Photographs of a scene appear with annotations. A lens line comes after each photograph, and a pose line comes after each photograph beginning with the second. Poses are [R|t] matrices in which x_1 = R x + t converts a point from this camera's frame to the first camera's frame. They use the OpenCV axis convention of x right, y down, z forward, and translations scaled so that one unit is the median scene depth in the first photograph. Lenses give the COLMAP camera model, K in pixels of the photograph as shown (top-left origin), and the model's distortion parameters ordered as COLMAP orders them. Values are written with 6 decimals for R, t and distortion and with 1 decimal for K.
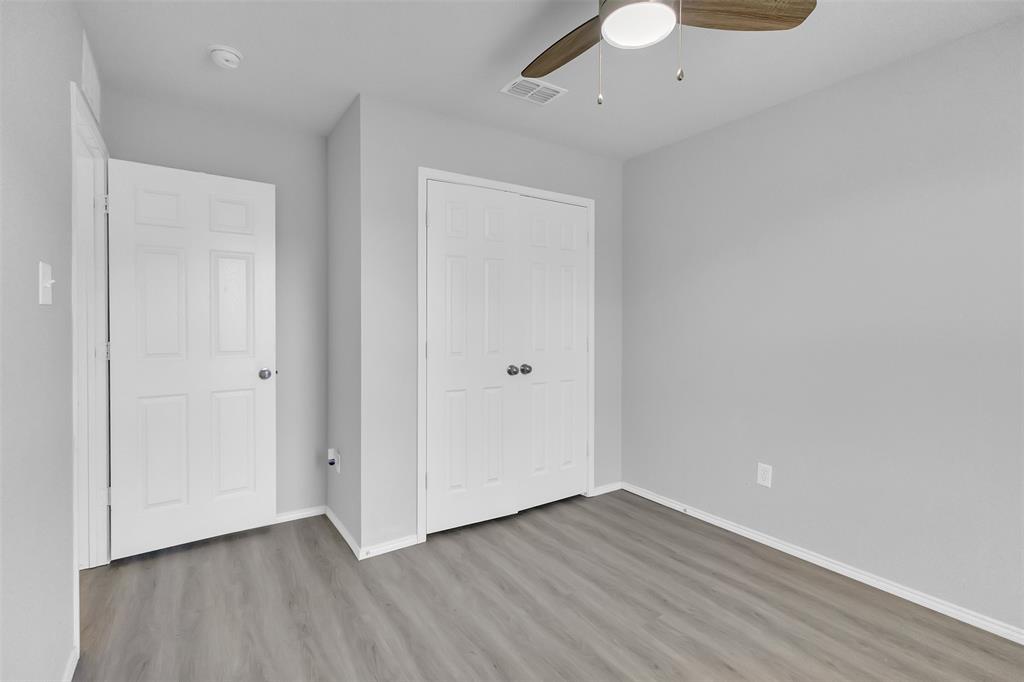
lens RADIAL K [[480.5, 0, 514.4], [0, 480.5, 335.4], [0, 0, 1]] dist [0.002782, 0.000739]
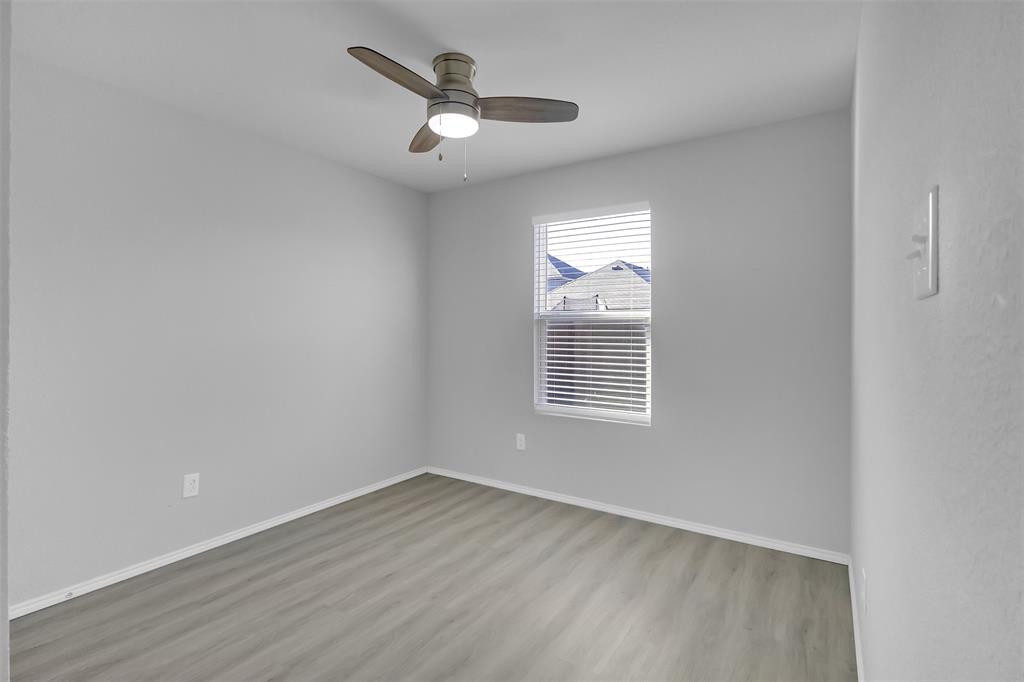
lens RADIAL K [[480.5, 0, 514.0], [0, 480.5, 336.3], [0, 0, 1]] dist [0.002782, 0.000739]
pose [[-0.397111, -0.019076, 0.917573, -0.765463], [0.013215, 0.999561, 0.026499, -0.036794], [-0.917676, 0.022649, -0.396684, 0.936655]]
